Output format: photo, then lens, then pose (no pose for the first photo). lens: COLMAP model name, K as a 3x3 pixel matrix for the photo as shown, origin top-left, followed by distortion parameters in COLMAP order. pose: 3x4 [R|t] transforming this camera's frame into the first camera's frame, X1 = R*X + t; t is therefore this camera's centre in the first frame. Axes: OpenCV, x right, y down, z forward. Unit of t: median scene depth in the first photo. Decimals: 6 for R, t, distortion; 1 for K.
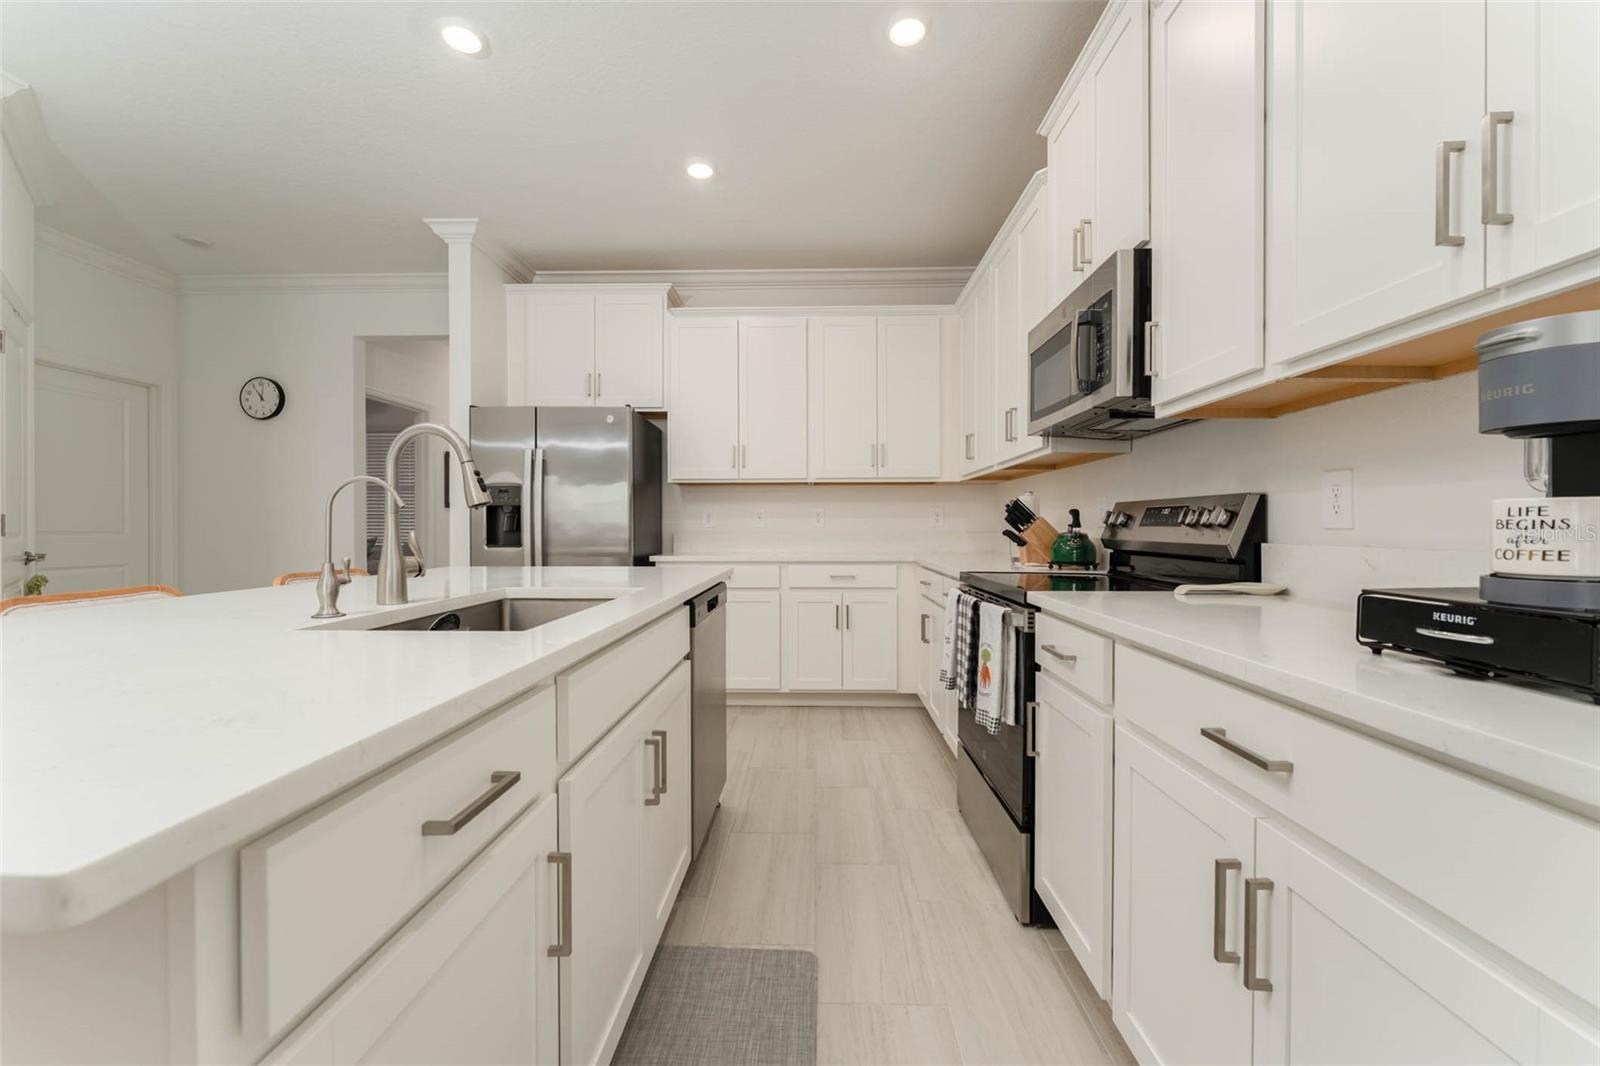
lens RADIAL K [[649.4, 0, 800.8], [0, 649.4, 526.6], [0, 0, 1]] dist [-0.002135, -0.000045]
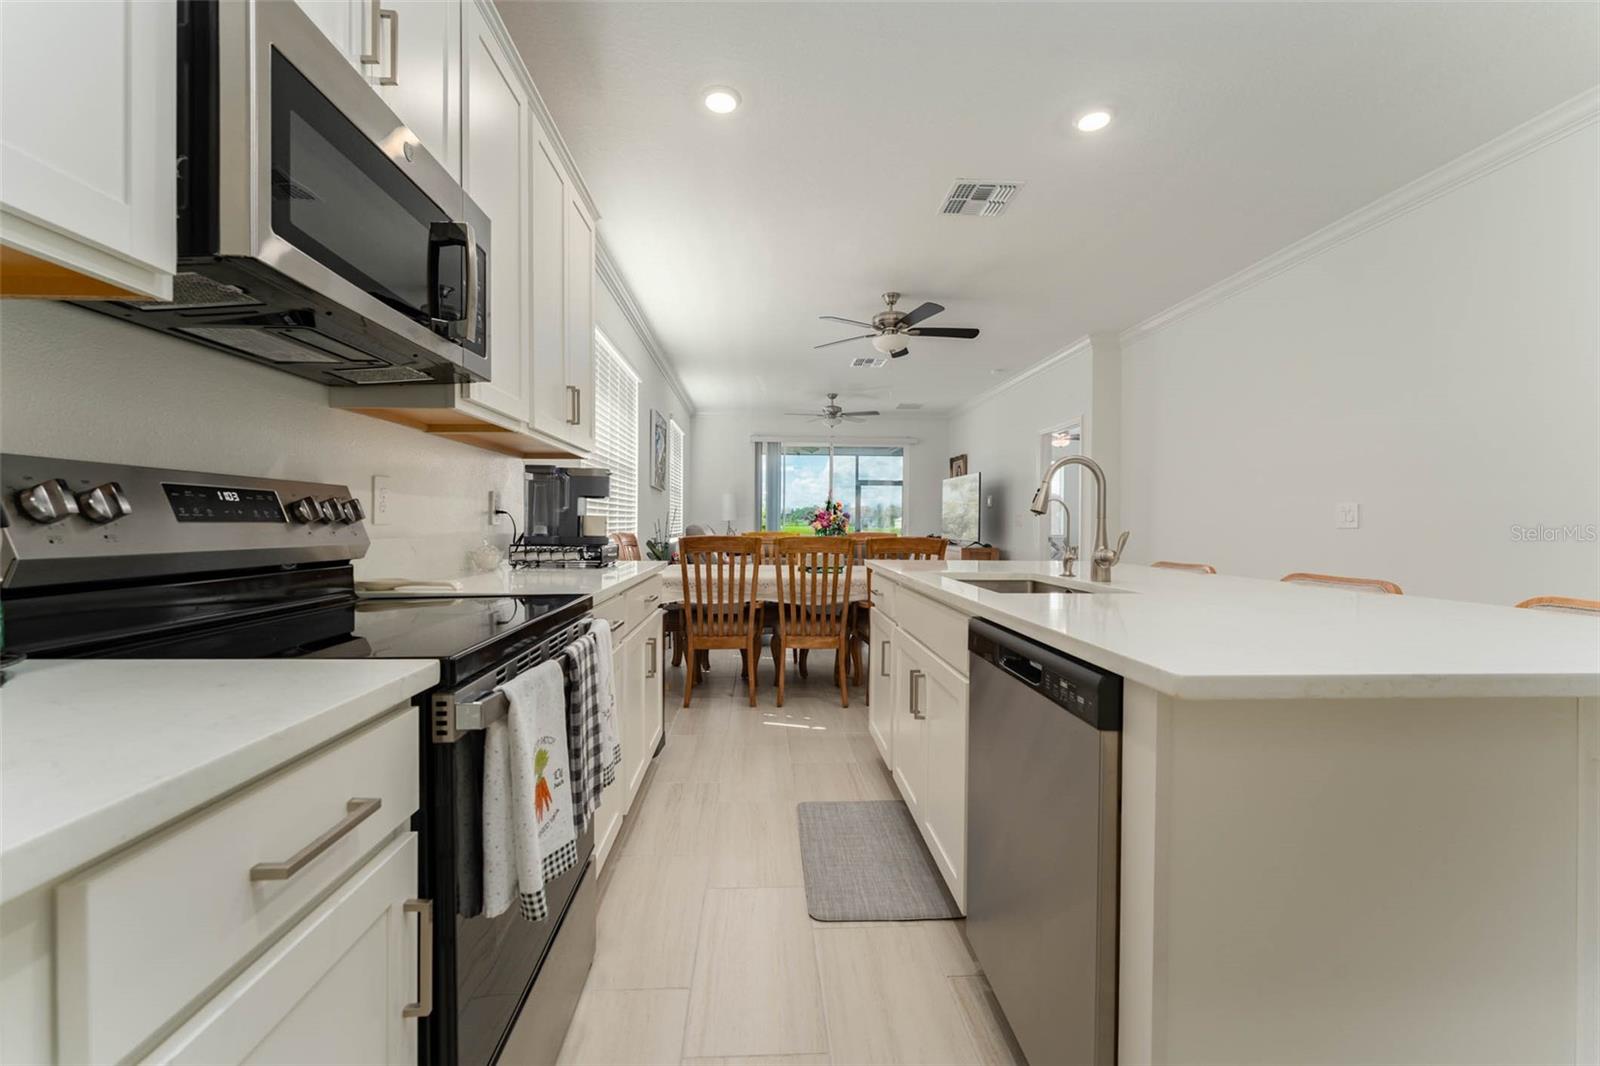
lens RADIAL K [[635.8, 0, 786.6], [0, 635.8, 529.7], [0, 0, 1]] dist [0.001673, 0.000095]
pose [[-0.998083, 0.000828, -0.061877, 0.087373], [0.000088, 0.999928, 0.011958, -0.000545], [0.061882, 0.011930, -0.998012, 1.334834]]
